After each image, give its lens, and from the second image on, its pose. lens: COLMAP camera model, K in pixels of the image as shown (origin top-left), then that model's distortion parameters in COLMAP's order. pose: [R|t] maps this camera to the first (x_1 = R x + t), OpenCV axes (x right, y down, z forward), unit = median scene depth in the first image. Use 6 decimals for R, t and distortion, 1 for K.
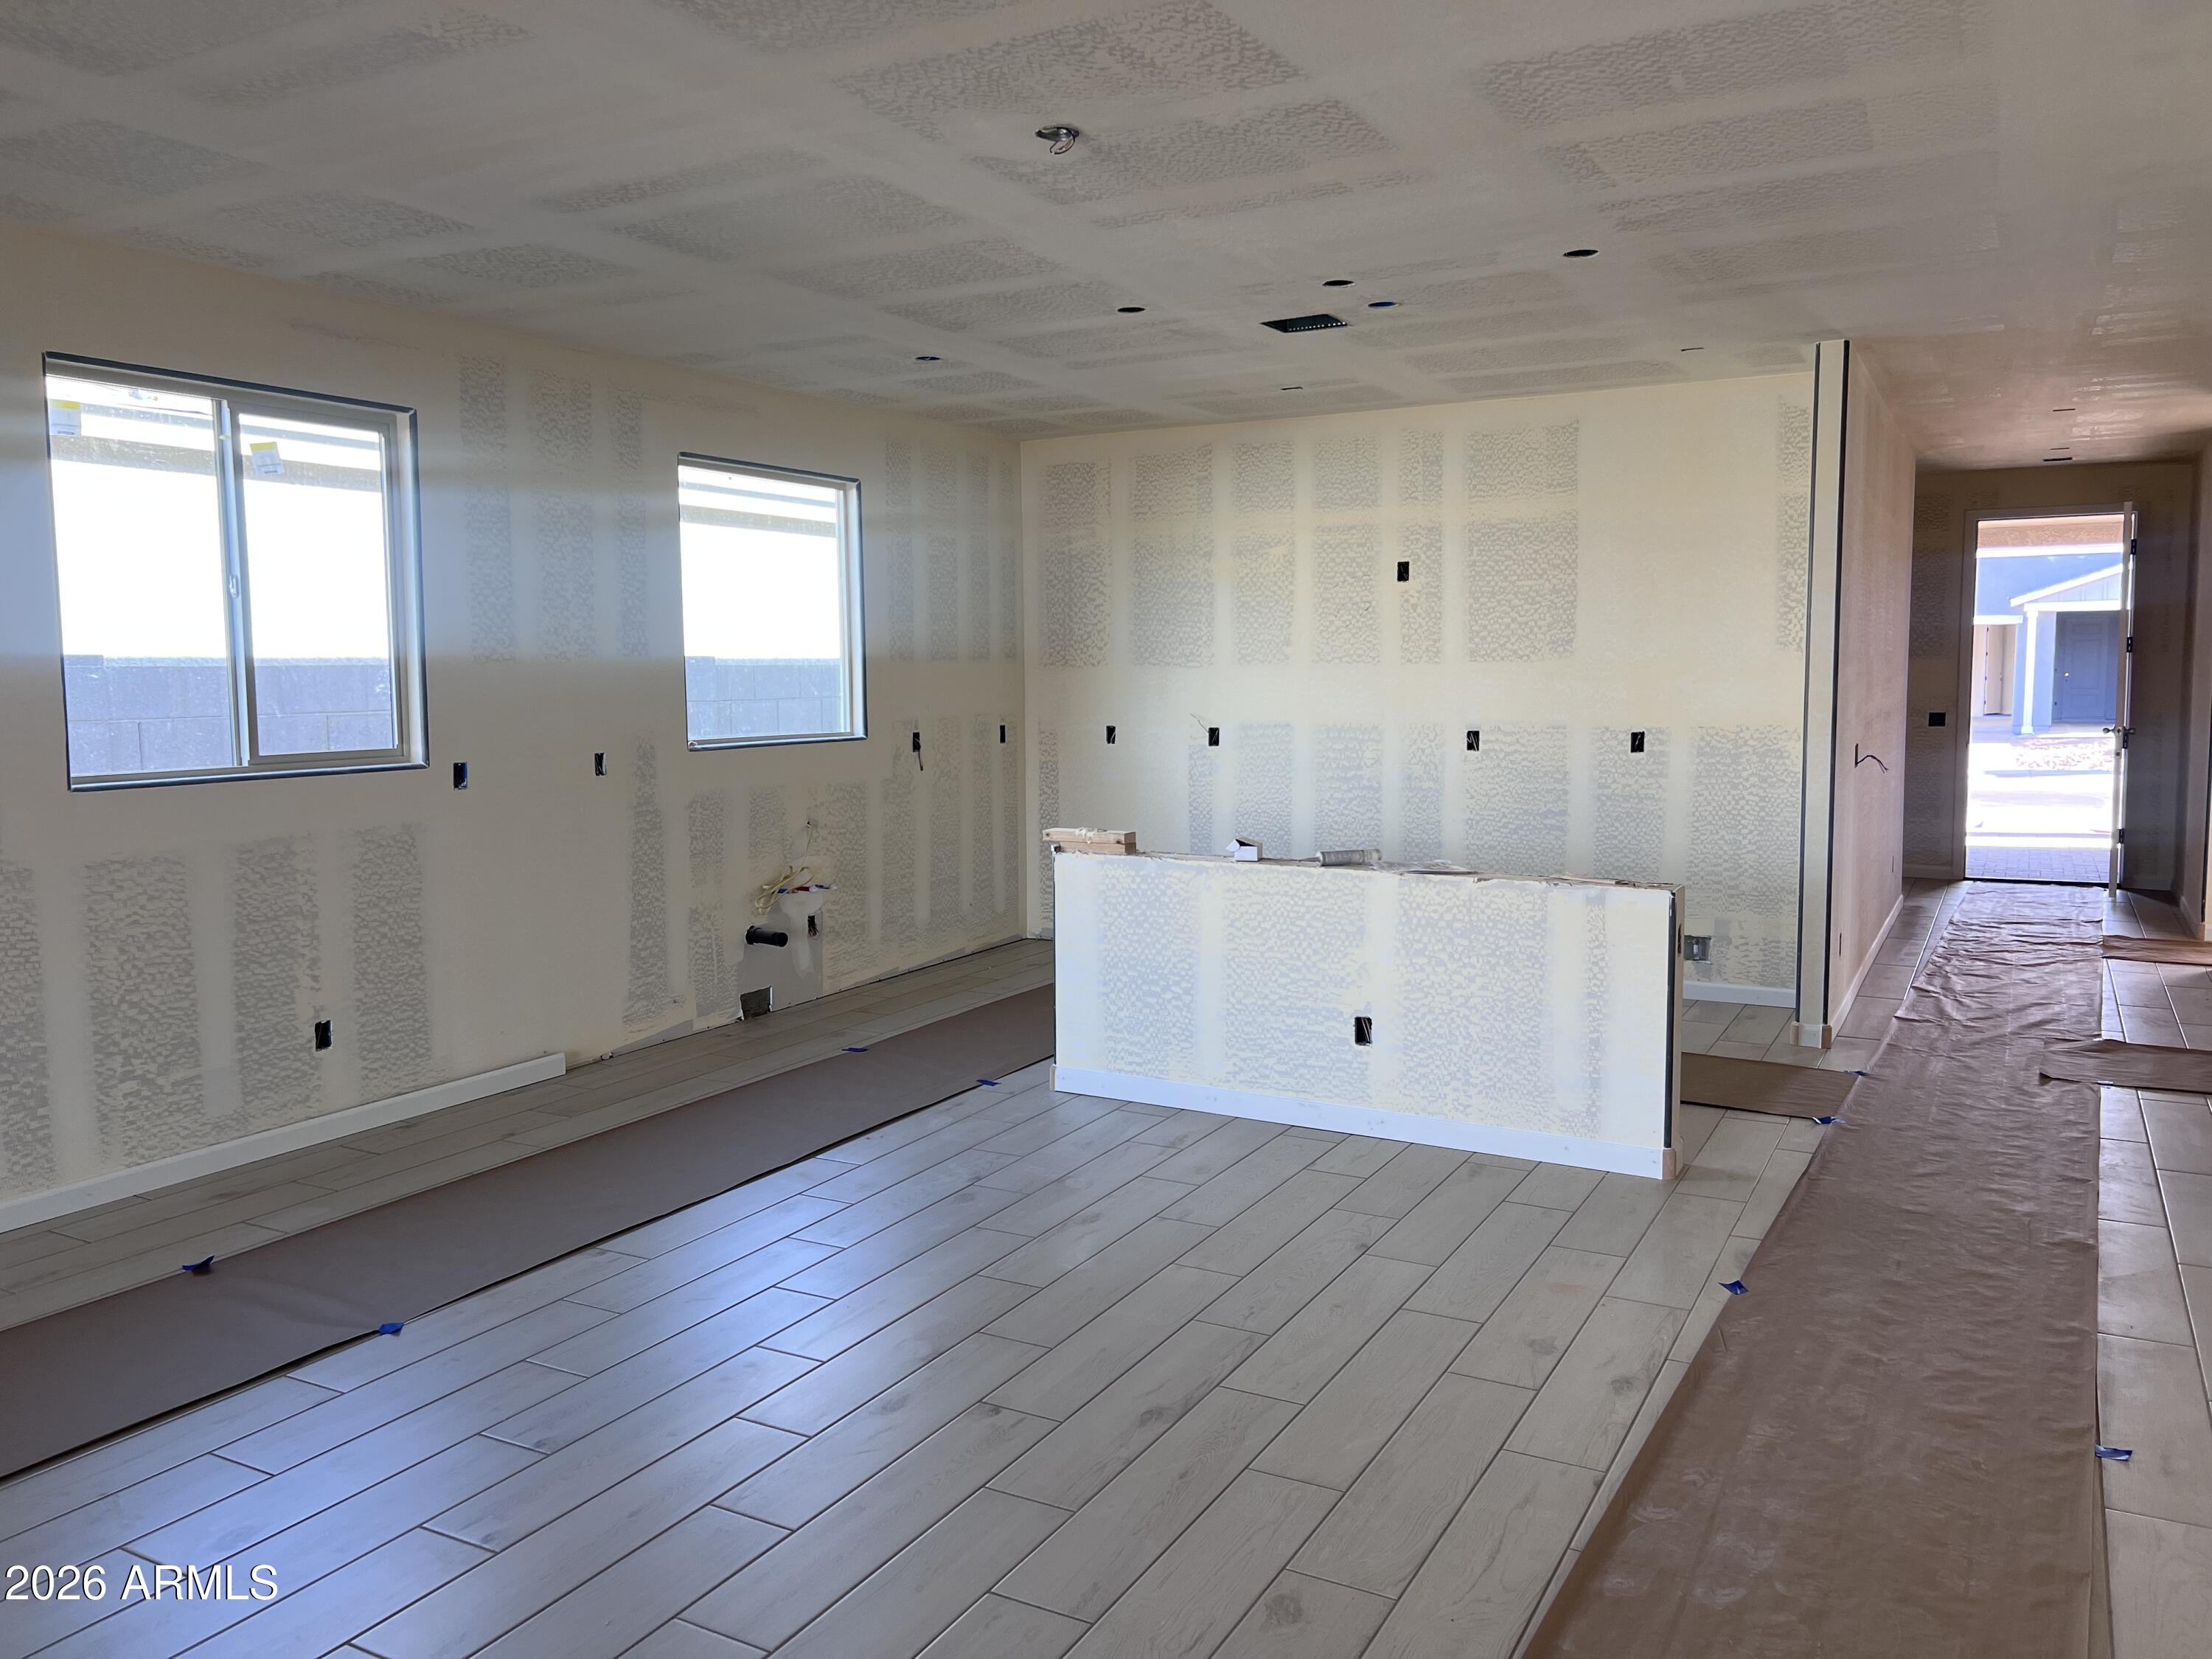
lens RADIAL K [[1667.0, 0, 1113.2], [0, 1667.0, 815.6], [0, 0, 1]] dist [0.062065, -0.063644]
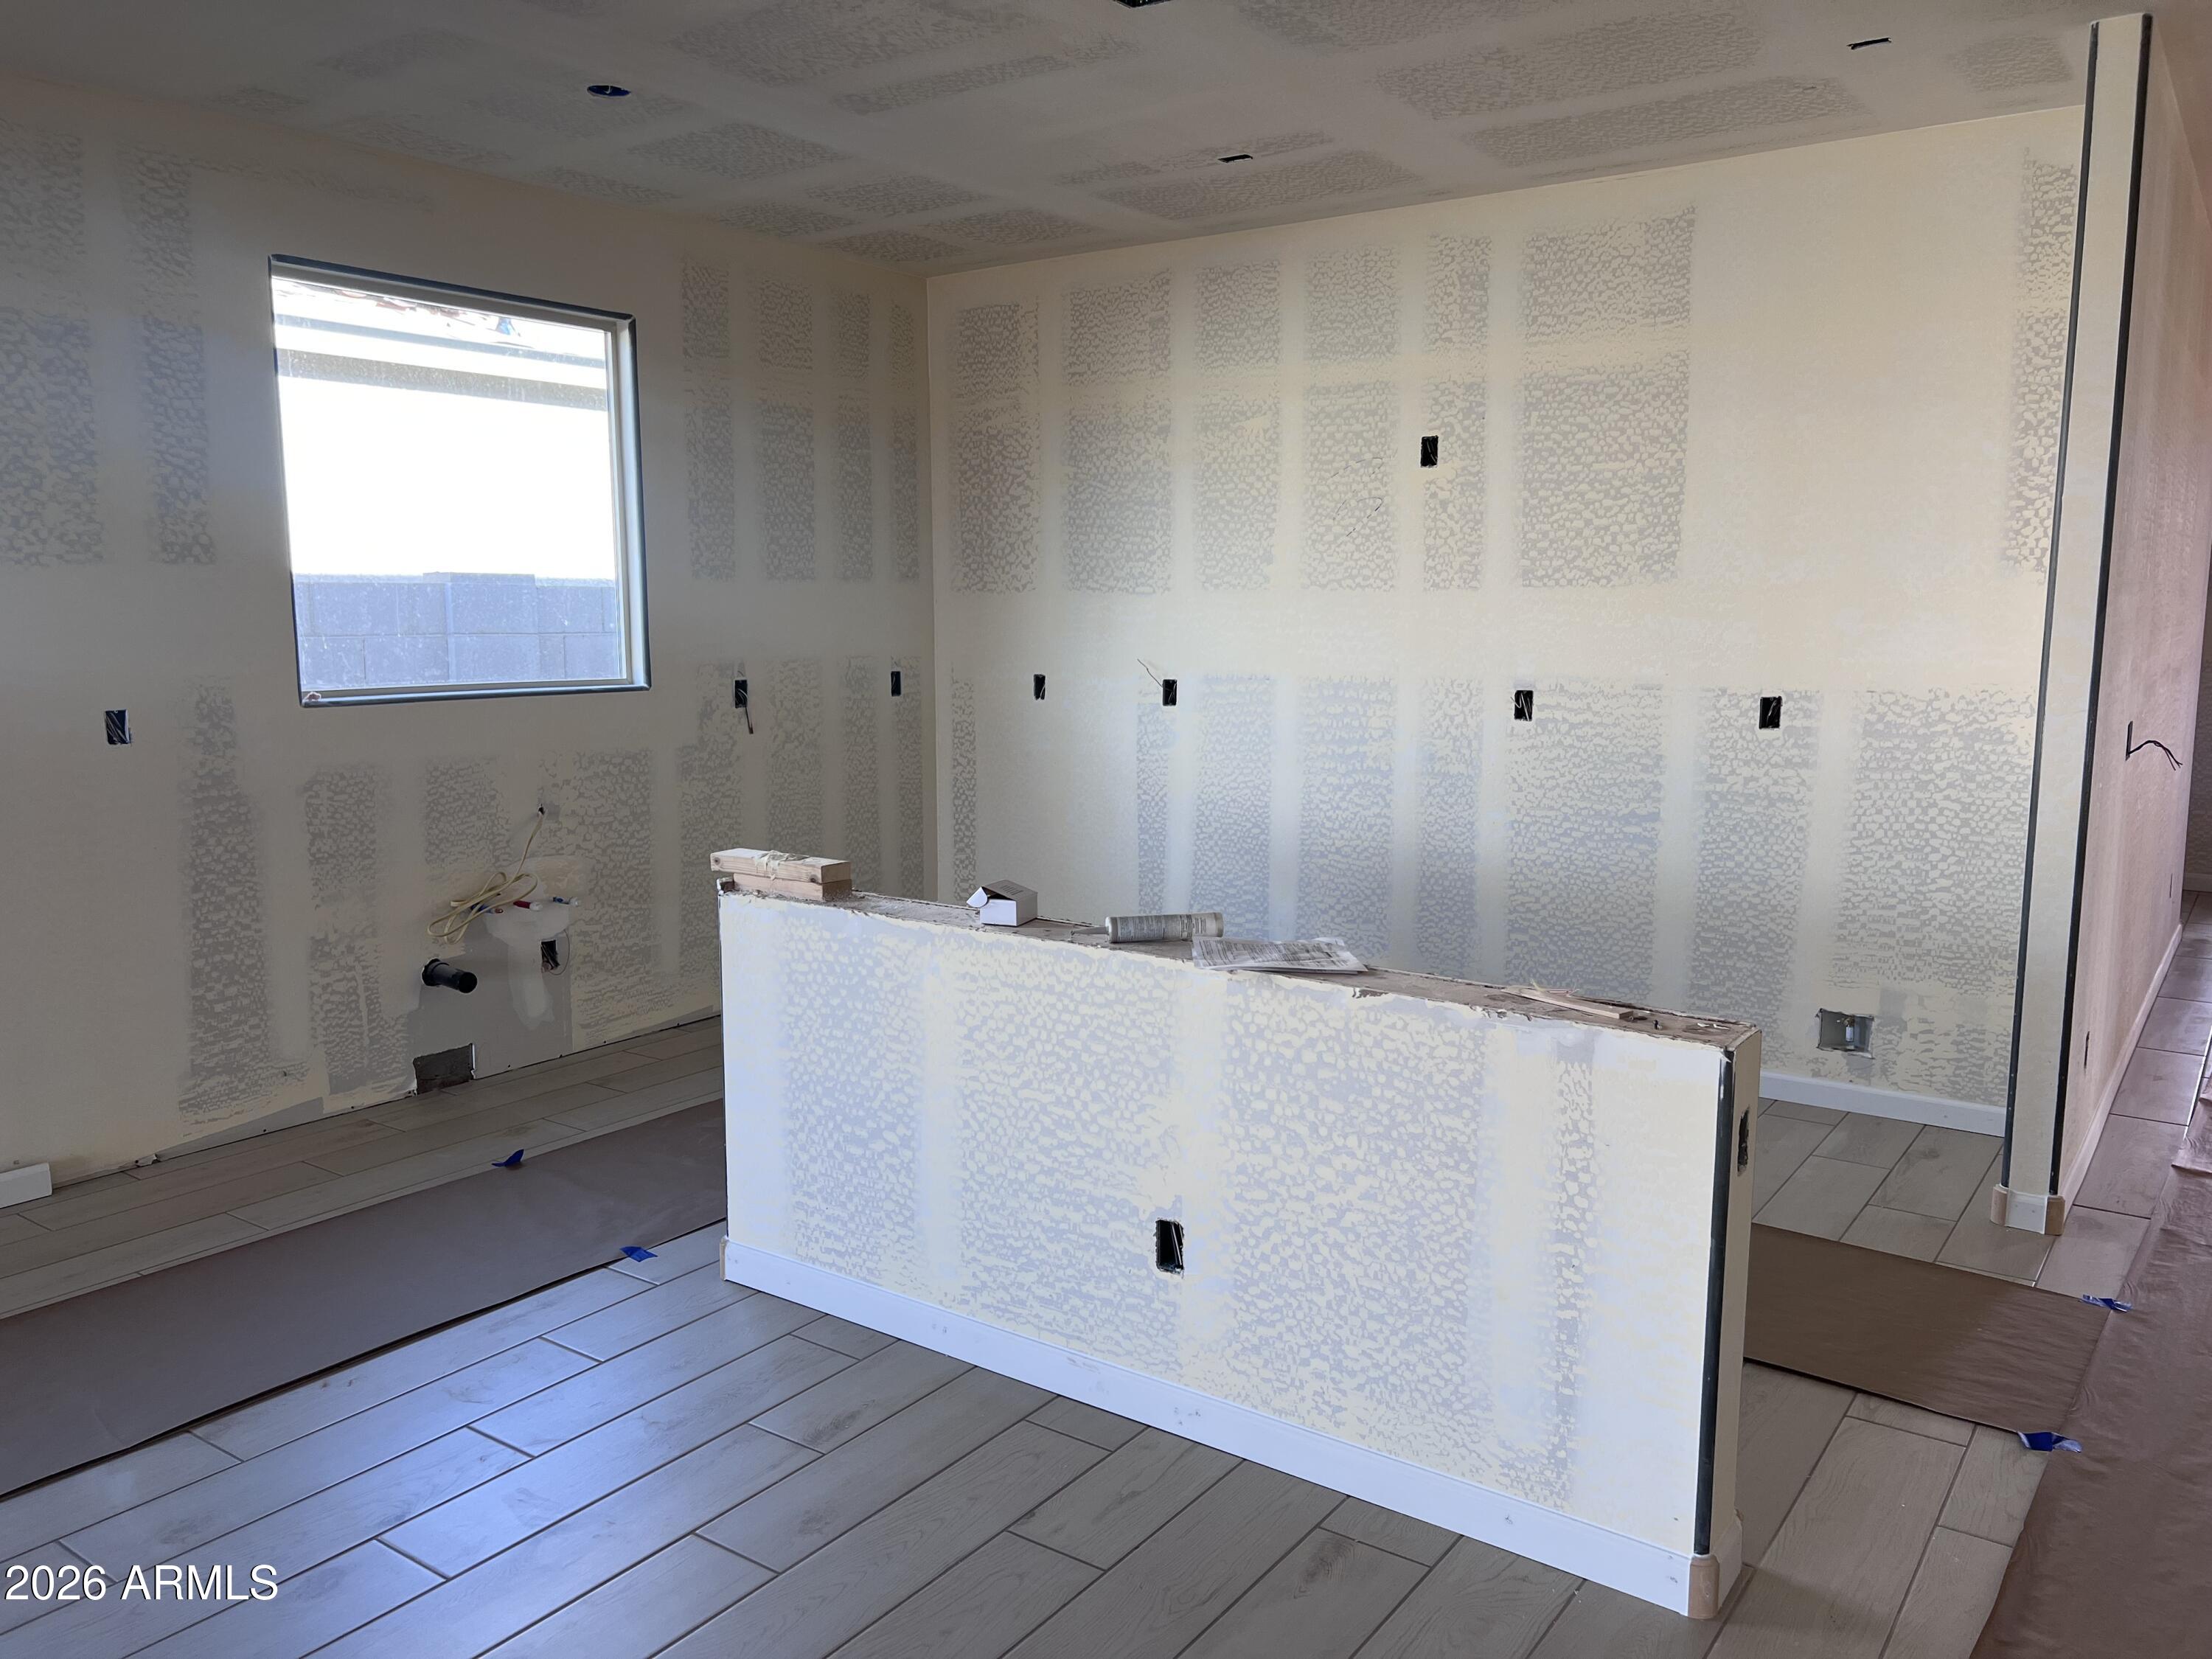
lens RADIAL K [[1667.0, 0, 1129.4], [0, 1667.0, 841.7], [0, 0, 1]] dist [0.062065, -0.063644]
pose [[0.993805, 0.024001, -0.108519, 0.149981], [-0.018120, 0.998330, 0.054851, -0.027205], [0.109654, -0.052545, 0.992580, 0.352803]]
